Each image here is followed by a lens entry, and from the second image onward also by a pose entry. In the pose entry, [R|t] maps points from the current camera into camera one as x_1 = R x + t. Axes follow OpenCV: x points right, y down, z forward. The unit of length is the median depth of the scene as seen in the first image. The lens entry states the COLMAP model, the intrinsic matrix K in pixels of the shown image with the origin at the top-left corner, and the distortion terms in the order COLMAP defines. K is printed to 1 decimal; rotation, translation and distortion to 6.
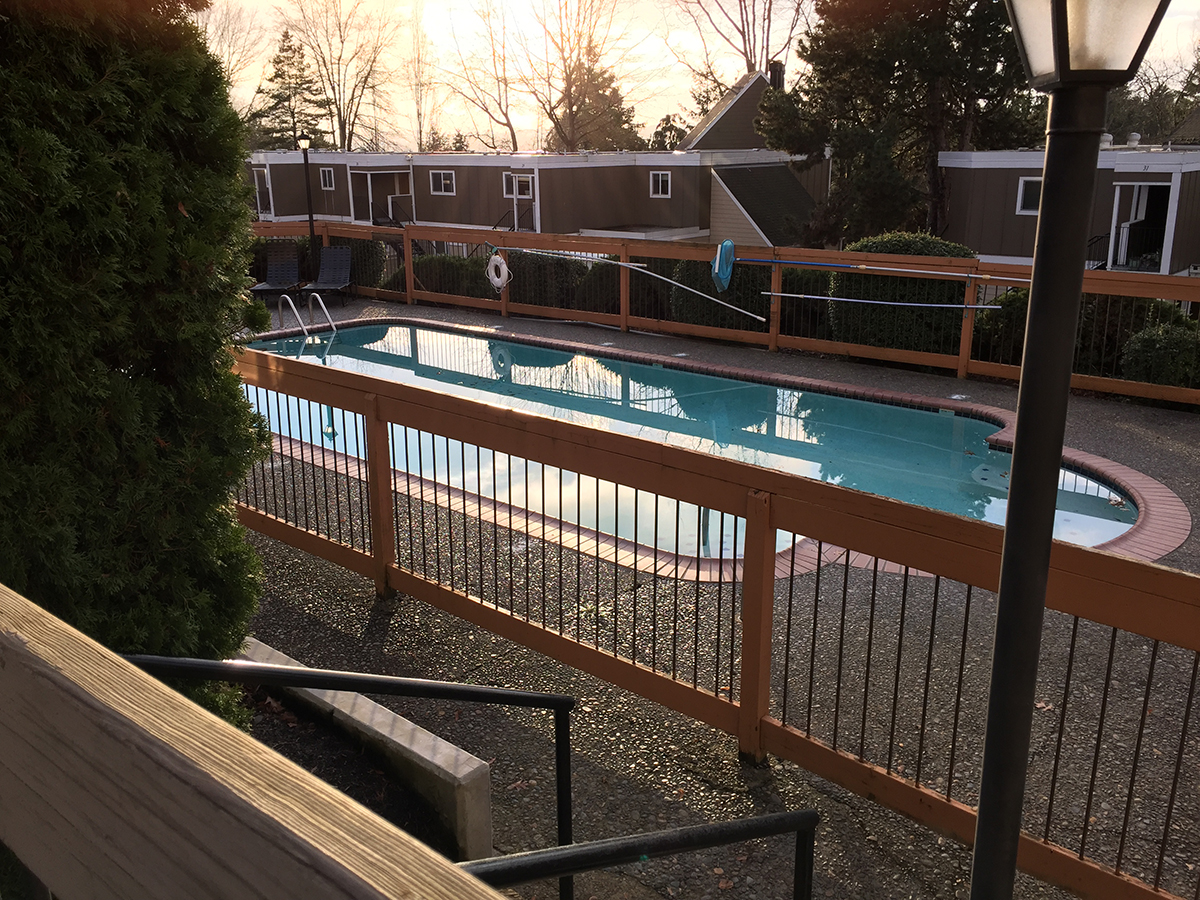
lens RADIAL K [[1028.2, 0, 601.0], [0, 1028.2, 450.1], [0, 0, 1]] dist [0.091334, -0.123005]
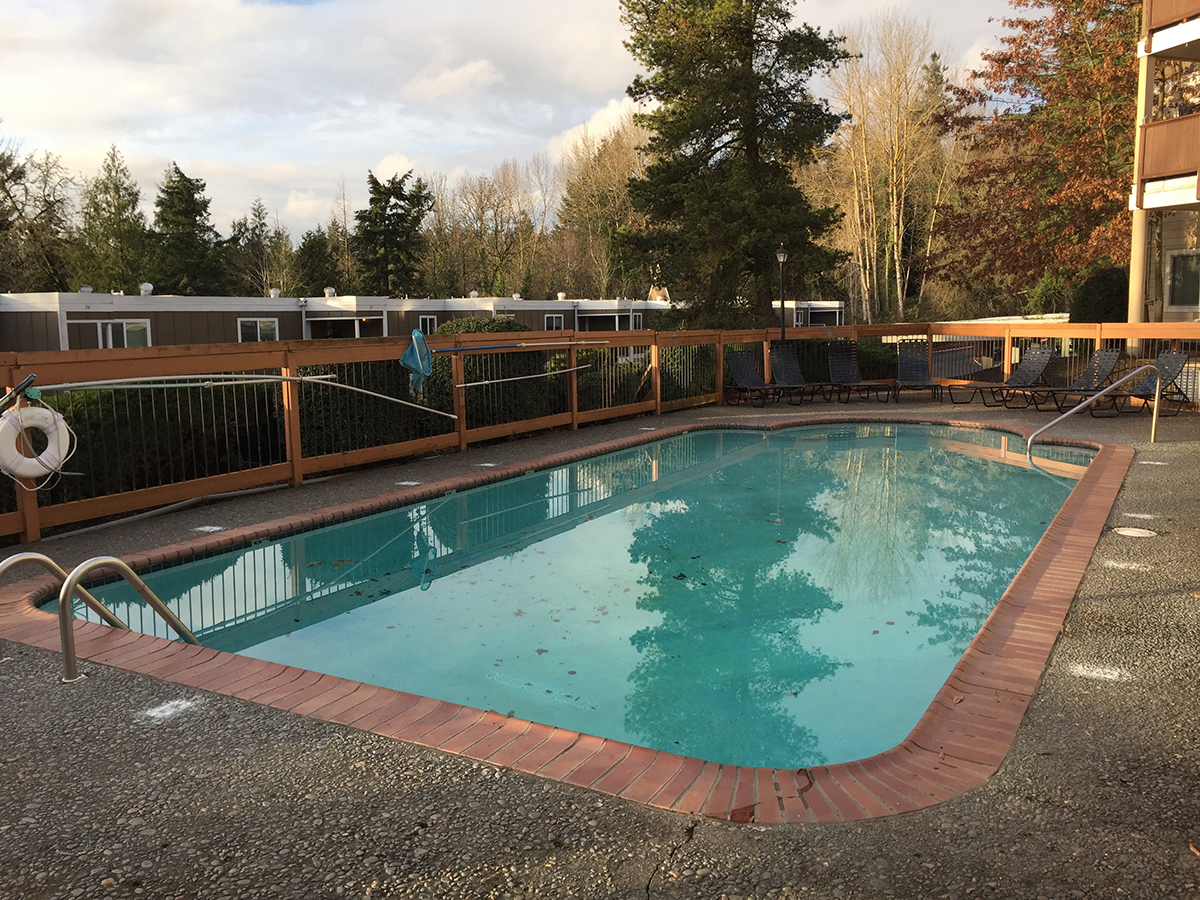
lens RADIAL K [[1028.2, 0, 600.5], [0, 1028.2, 447.8], [0, 0, 1]] dist [0.091334, -0.123005]
pose [[-0.190264, -0.133966, 0.972550, -0.706457], [0.275443, 0.943571, 0.183860, -0.227761], [-0.942301, 0.302864, -0.142628, 1.020354]]
